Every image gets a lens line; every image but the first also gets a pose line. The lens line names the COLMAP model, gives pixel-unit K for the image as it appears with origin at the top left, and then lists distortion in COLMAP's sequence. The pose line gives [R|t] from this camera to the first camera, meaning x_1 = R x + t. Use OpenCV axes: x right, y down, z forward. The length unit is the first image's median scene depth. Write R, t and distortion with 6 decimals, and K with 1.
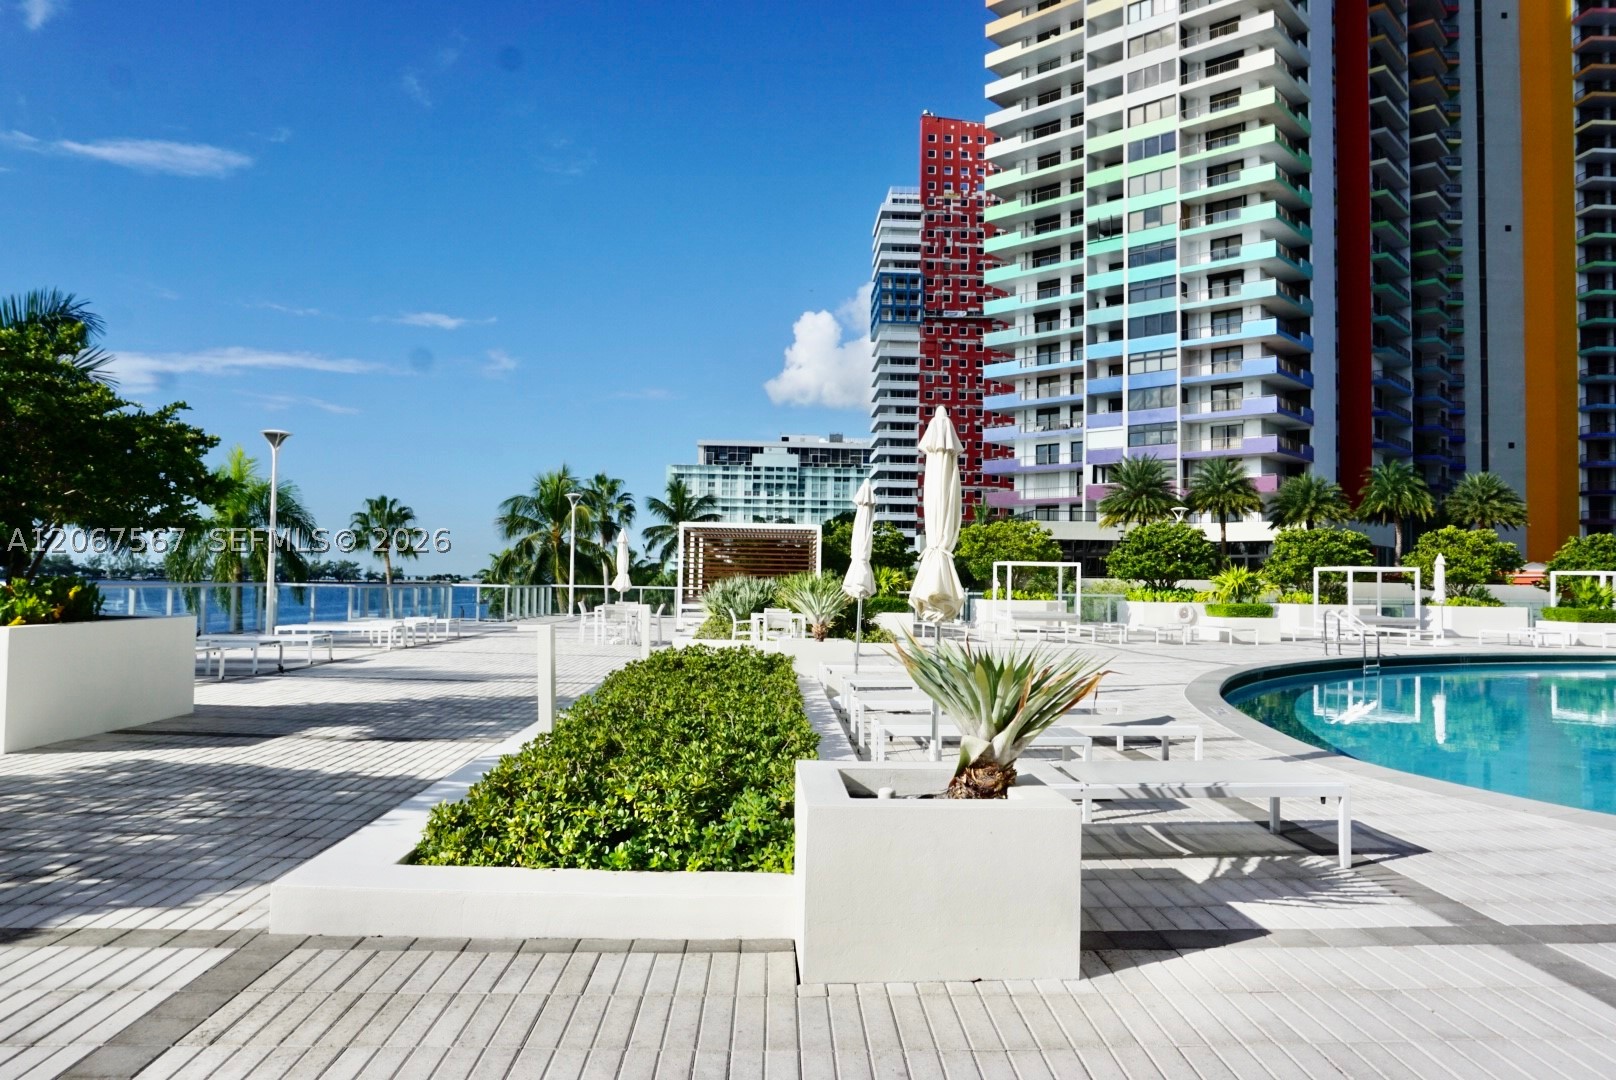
lens RADIAL K [[1076.0, 0, 803.1], [0, 1076.0, 543.5], [0, 0, 1]] dist [-0.053067, 0.038095]
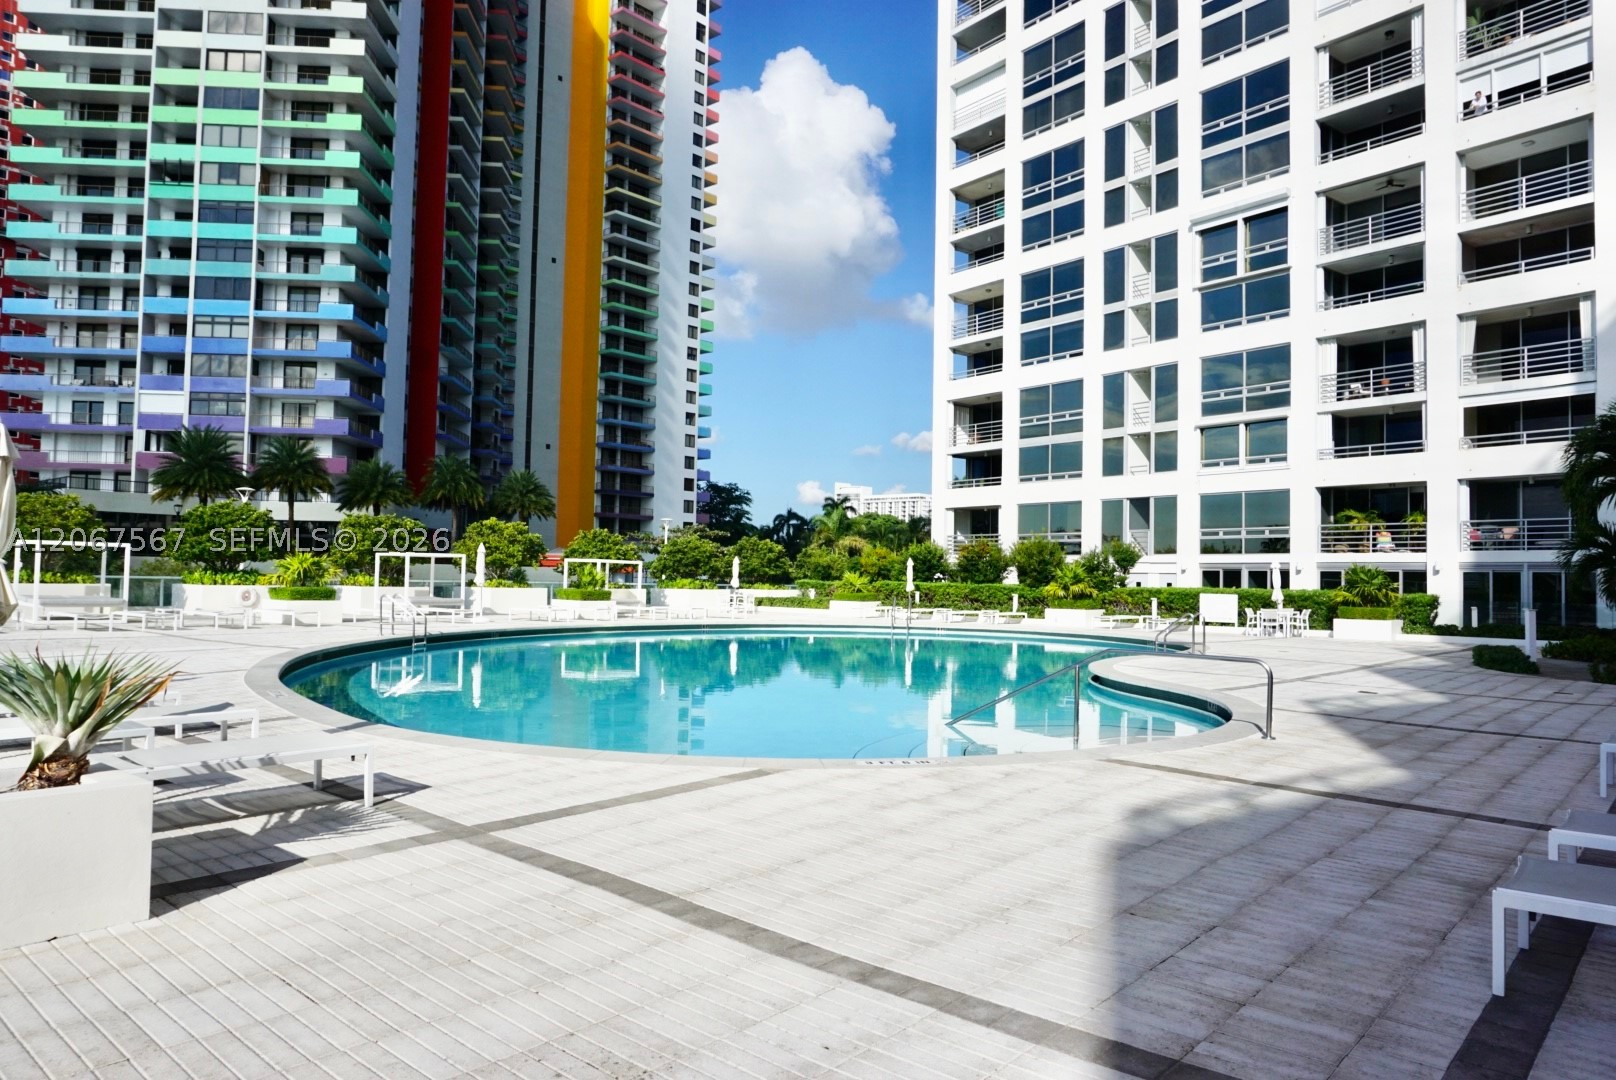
lens RADIAL K [[1076.0, 0, 803.1], [0, 1076.0, 543.5], [0, 0, 1]] dist [-0.053067, 0.038095]
pose [[0.679819, 0.021496, 0.733065, -0.007622], [-0.037233, 0.999293, 0.005225, -0.003747], [-0.732435, -0.030846, 0.680138, -0.021754]]
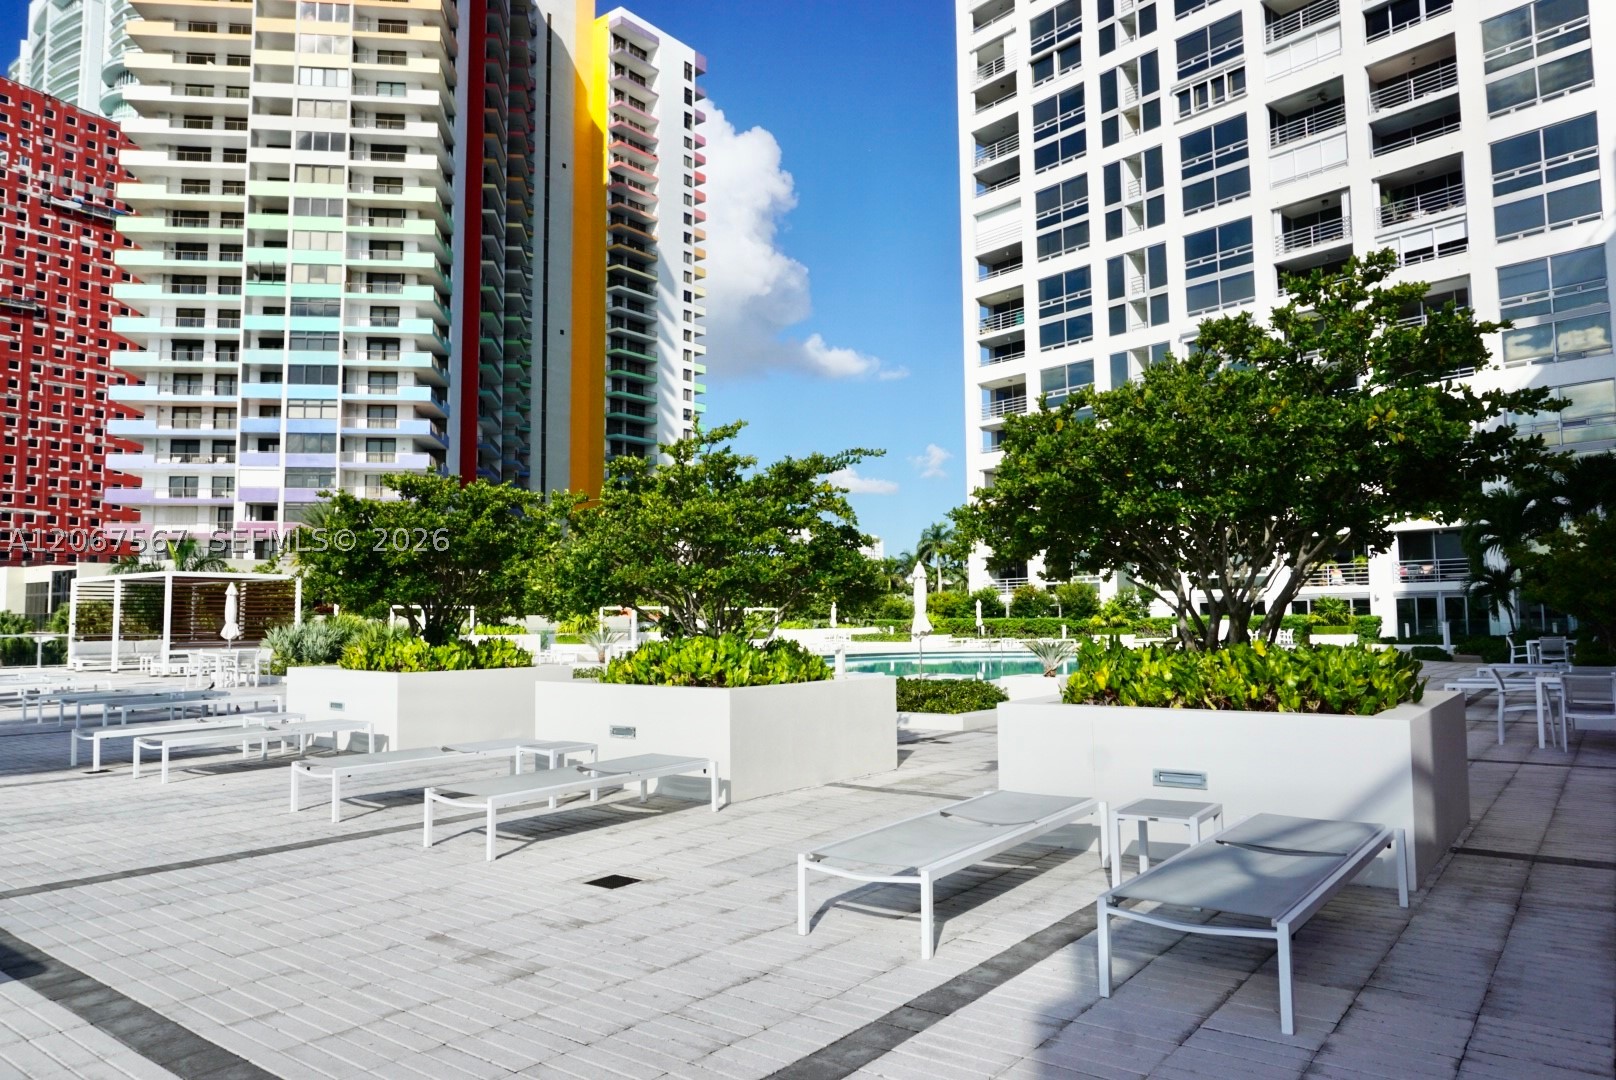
lens RADIAL K [[1076.0, 0, 803.1], [0, 1076.0, 543.5], [0, 0, 1]] dist [-0.053067, 0.038095]
pose [[0.634564, 0.033256, 0.772155, -0.208455], [-0.010371, 0.999350, -0.034518, -0.007307], [-0.772801, 0.013896, 0.634496, -0.050626]]
